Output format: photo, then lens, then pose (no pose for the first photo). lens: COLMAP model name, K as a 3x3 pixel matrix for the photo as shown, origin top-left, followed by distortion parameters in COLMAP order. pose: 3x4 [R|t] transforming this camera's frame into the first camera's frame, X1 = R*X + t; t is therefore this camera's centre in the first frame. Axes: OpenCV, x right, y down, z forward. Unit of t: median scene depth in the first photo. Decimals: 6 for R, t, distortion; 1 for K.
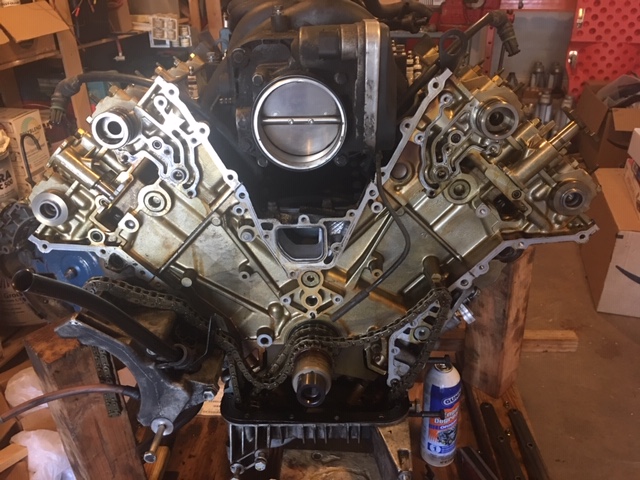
lens RADIAL K [[540.9, 0, 319.7], [0, 540.9, 238.1], [0, 0, 1]] dist [0.033017, -0.010801]
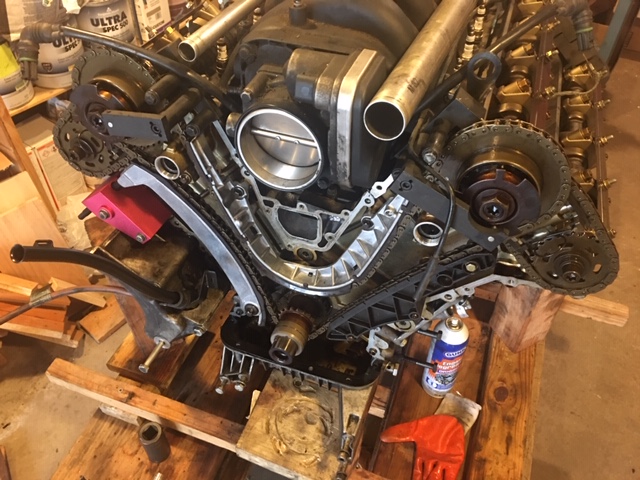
lens RADIAL K [[540.9, 0, 320.3], [0, 540.9, 233.8], [0, 0, 1]] dist [0.033017, -0.010801]
pose [[0.949513, 0.246628, -0.193907, 0.216955], [-0.172614, 0.926798, 0.333541, -0.336192], [0.261973, -0.283230, 0.922578, 0.043342]]
